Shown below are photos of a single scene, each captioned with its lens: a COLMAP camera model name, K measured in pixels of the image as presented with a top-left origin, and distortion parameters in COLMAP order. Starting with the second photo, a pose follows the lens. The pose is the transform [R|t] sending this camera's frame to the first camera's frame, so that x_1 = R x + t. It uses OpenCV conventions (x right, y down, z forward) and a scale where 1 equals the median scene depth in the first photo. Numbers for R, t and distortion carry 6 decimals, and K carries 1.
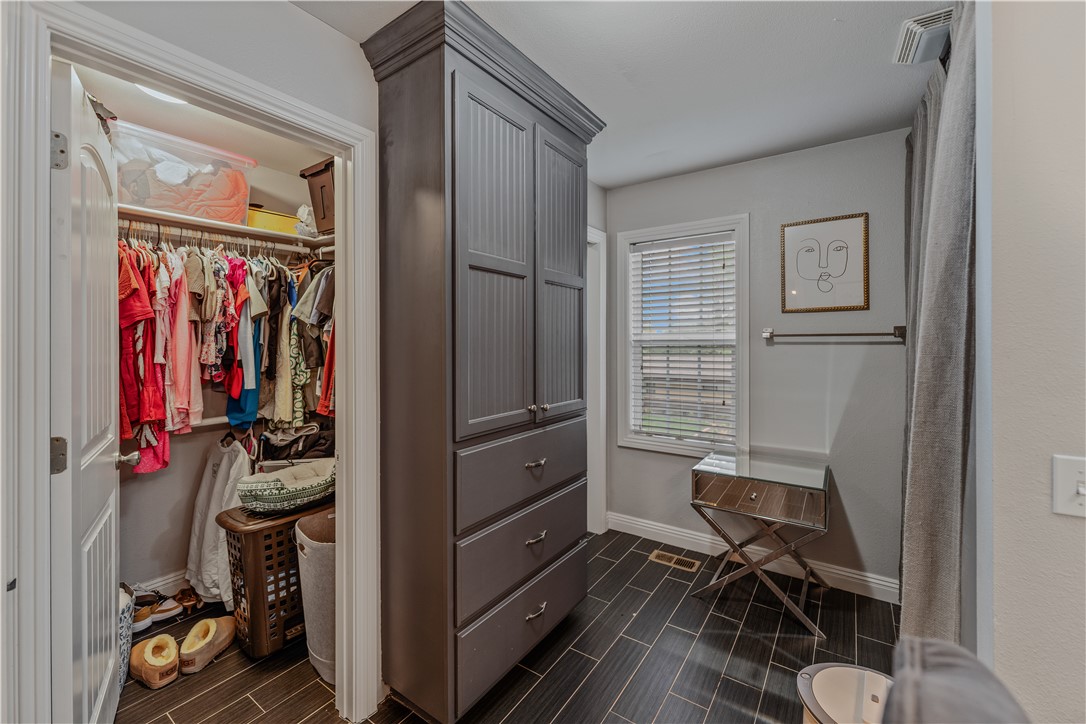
lens RADIAL K [[434.1, 0, 568.6], [0, 434.1, 342.8], [0, 0, 1]] dist [0.004269, -0.001443]
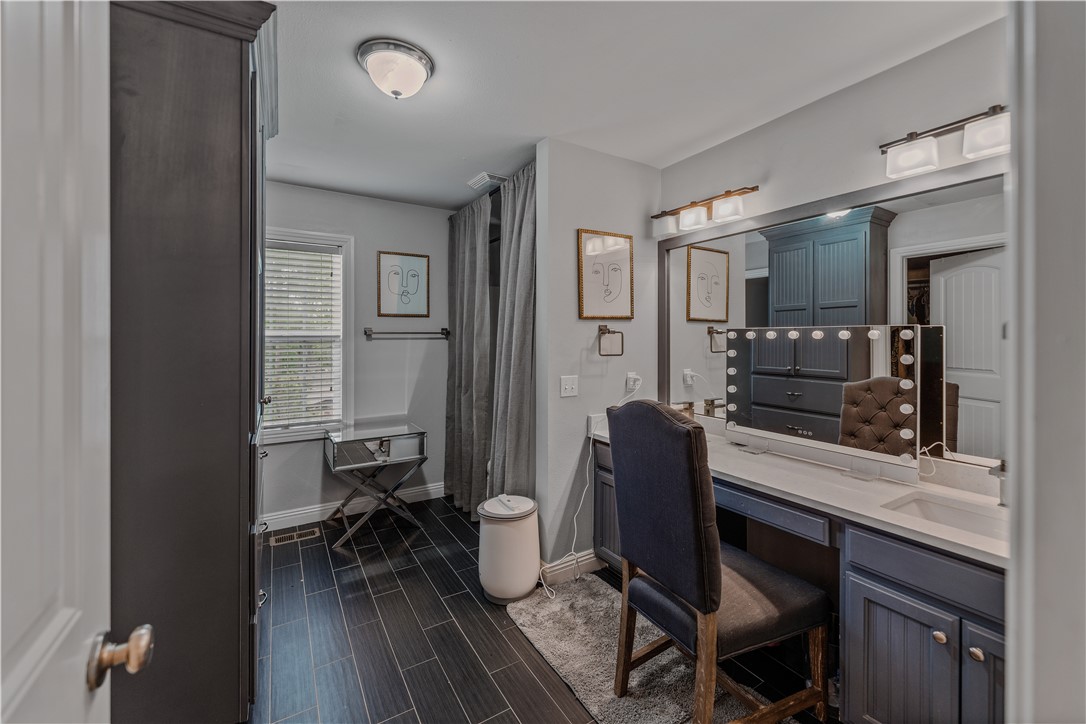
lens RADIAL K [[434.1, 0, 539.8], [0, 434.1, 342.6], [0, 0, 1]] dist [0.004269, -0.001443]
pose [[0.424731, -0.007304, 0.905290, -0.519563], [0.002471, 0.999973, 0.006909, 0.005138], [-0.905316, -0.000698, 0.424738, -0.027562]]
